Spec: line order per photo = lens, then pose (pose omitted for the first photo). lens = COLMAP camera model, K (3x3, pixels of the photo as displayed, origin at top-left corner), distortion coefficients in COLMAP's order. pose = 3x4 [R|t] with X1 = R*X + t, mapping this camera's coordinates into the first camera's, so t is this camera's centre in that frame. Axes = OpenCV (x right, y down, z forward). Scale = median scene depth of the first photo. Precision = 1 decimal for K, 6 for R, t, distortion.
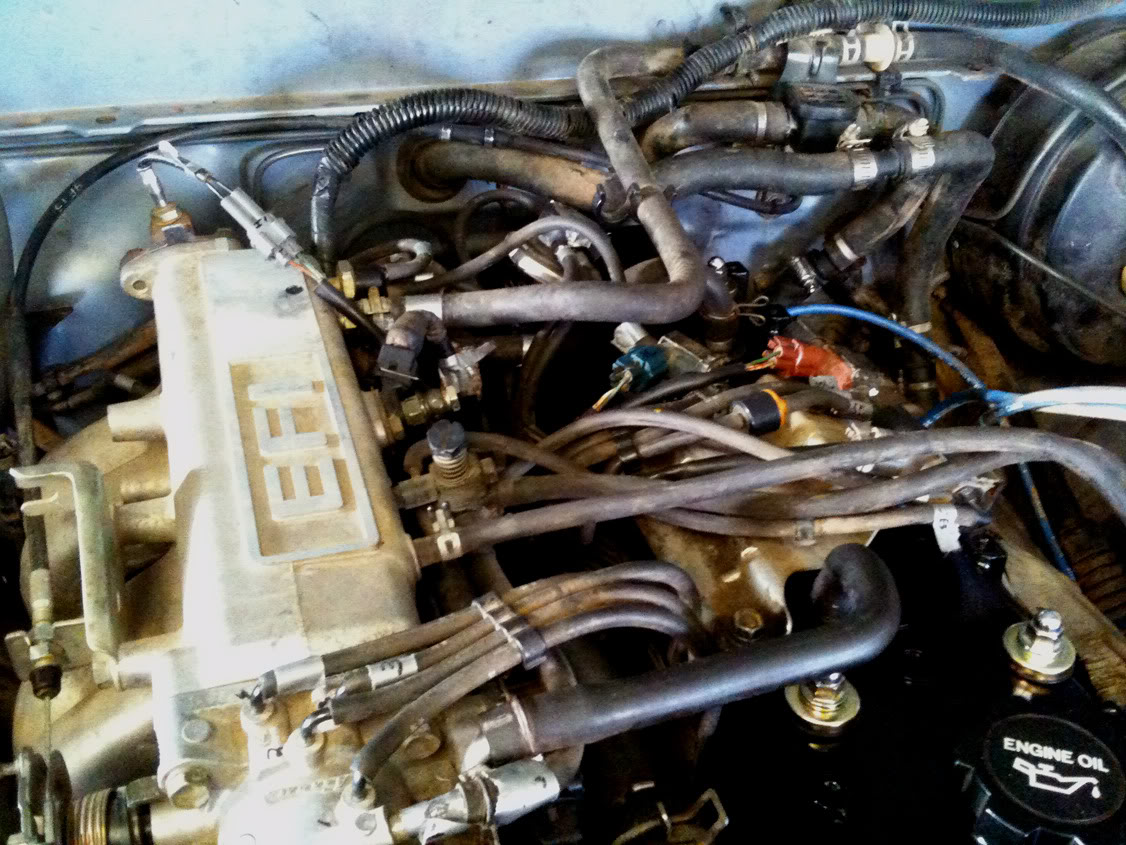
lens RADIAL K [[1228.2, 0, 563.0], [0, 1228.2, 422.5], [0, 0, 1]] dist [0.140874, -0.353652]
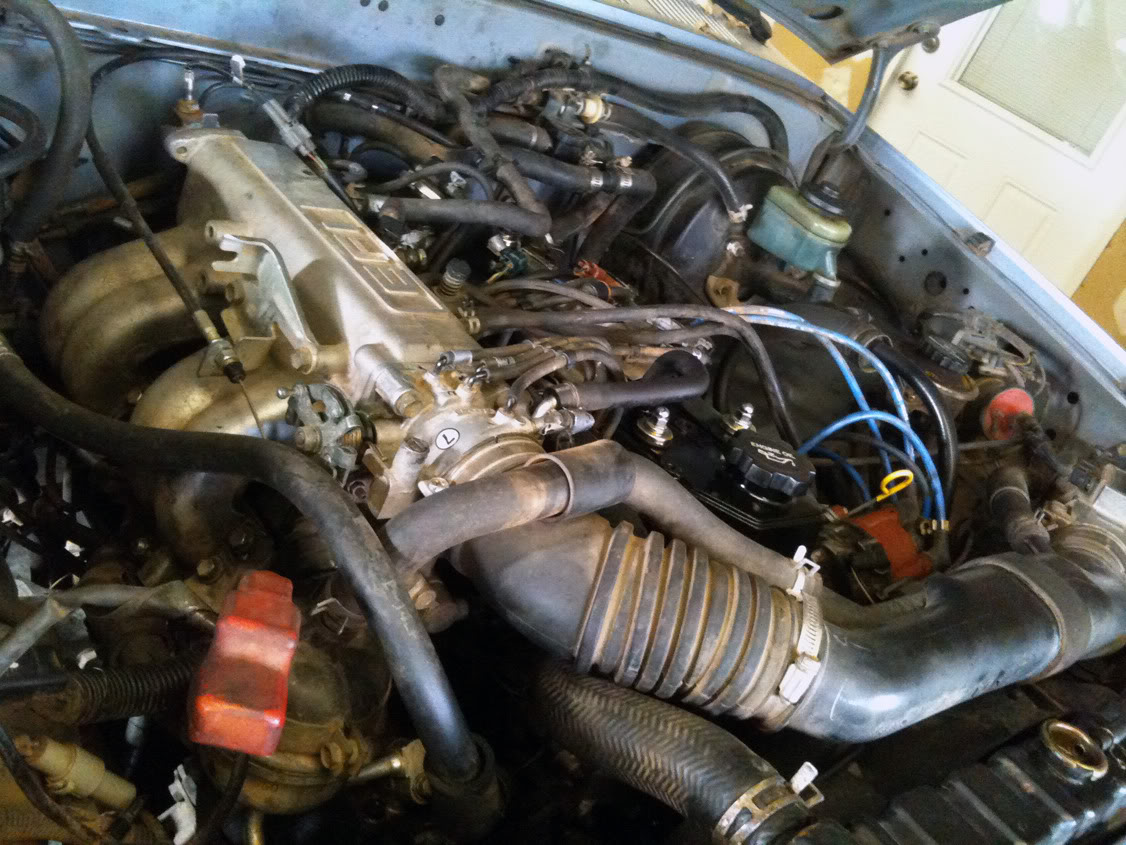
lens RADIAL K [[1228.2, 0, 563.0], [0, 1228.2, 422.5], [0, 0, 1]] dist [0.140874, -0.353652]
pose [[0.884529, 0.104804, 0.454560, -0.476173], [-0.078012, 0.993946, -0.077362, 0.228055], [-0.459916, 0.032968, 0.887350, -0.369463]]
